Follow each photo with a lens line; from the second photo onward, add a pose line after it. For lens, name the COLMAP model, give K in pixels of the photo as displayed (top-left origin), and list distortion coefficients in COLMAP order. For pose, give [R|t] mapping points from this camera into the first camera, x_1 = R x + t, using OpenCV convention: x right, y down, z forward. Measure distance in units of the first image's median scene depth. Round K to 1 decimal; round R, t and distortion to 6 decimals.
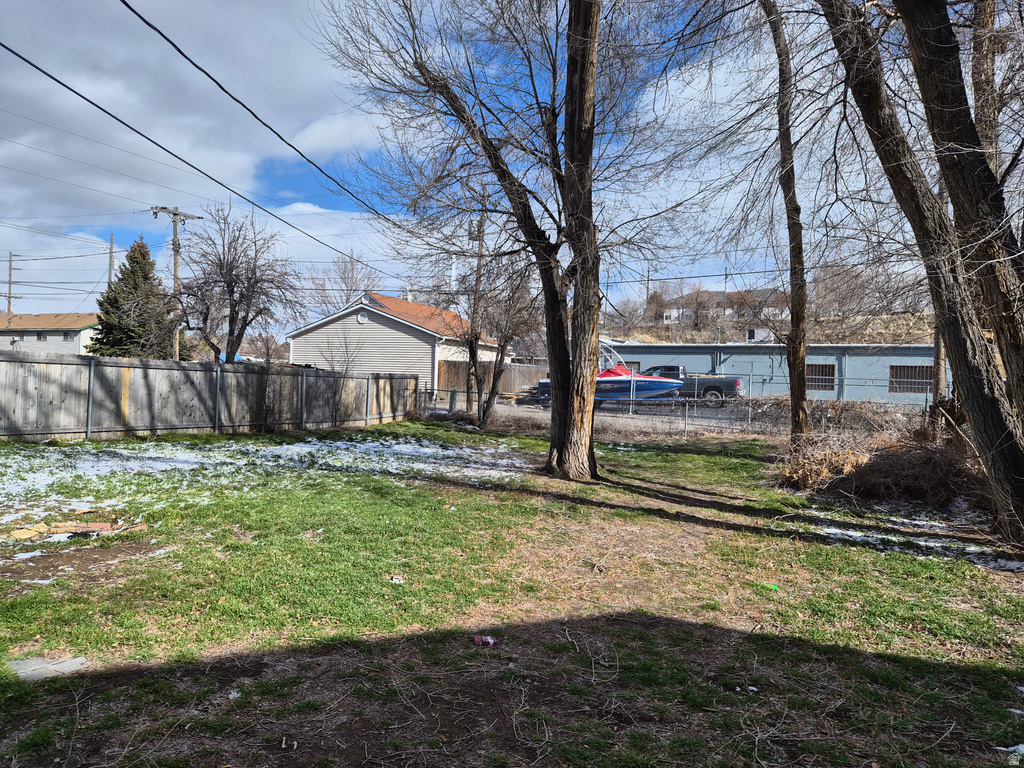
lens RADIAL K [[685.9, 0, 514.9], [0, 685.9, 381.1], [0, 0, 1]] dist [0.052427, -0.021776]
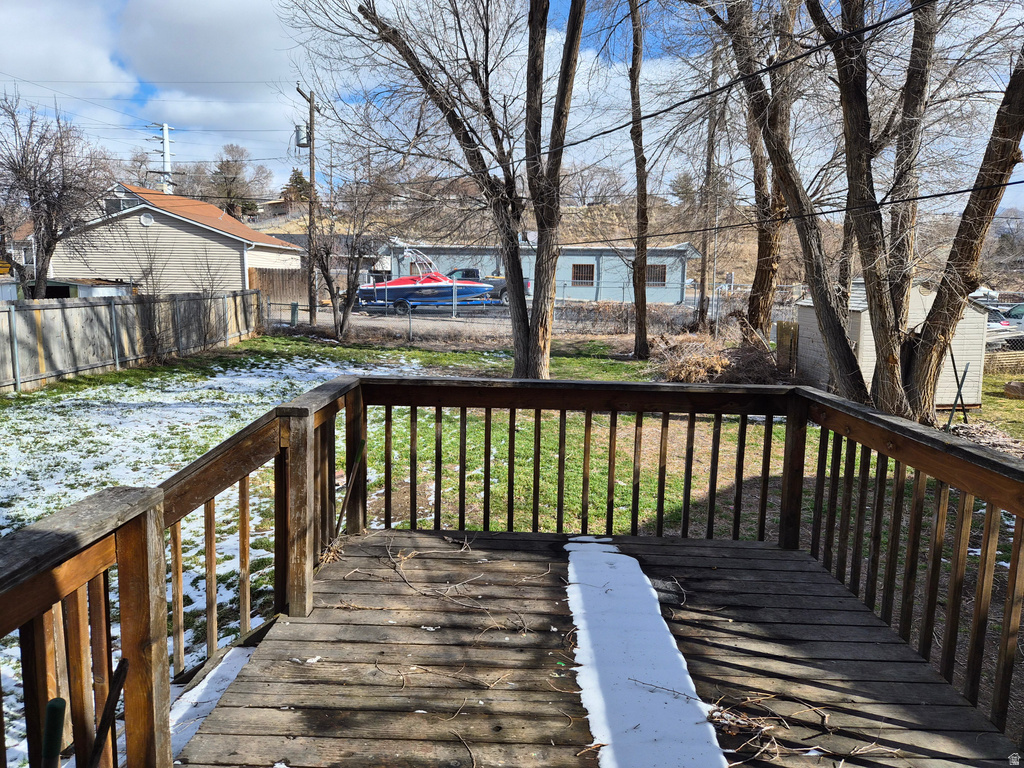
lens RADIAL K [[685.9, 0, 506.8], [0, 685.9, 383.9], [0, 0, 1]] dist [0.052427, -0.021776]
pose [[0.917892, -0.082470, 0.388166, -0.318874], [0.013677, 0.984160, 0.176755, -0.067830], [-0.396595, -0.156933, 0.904480, -0.092428]]
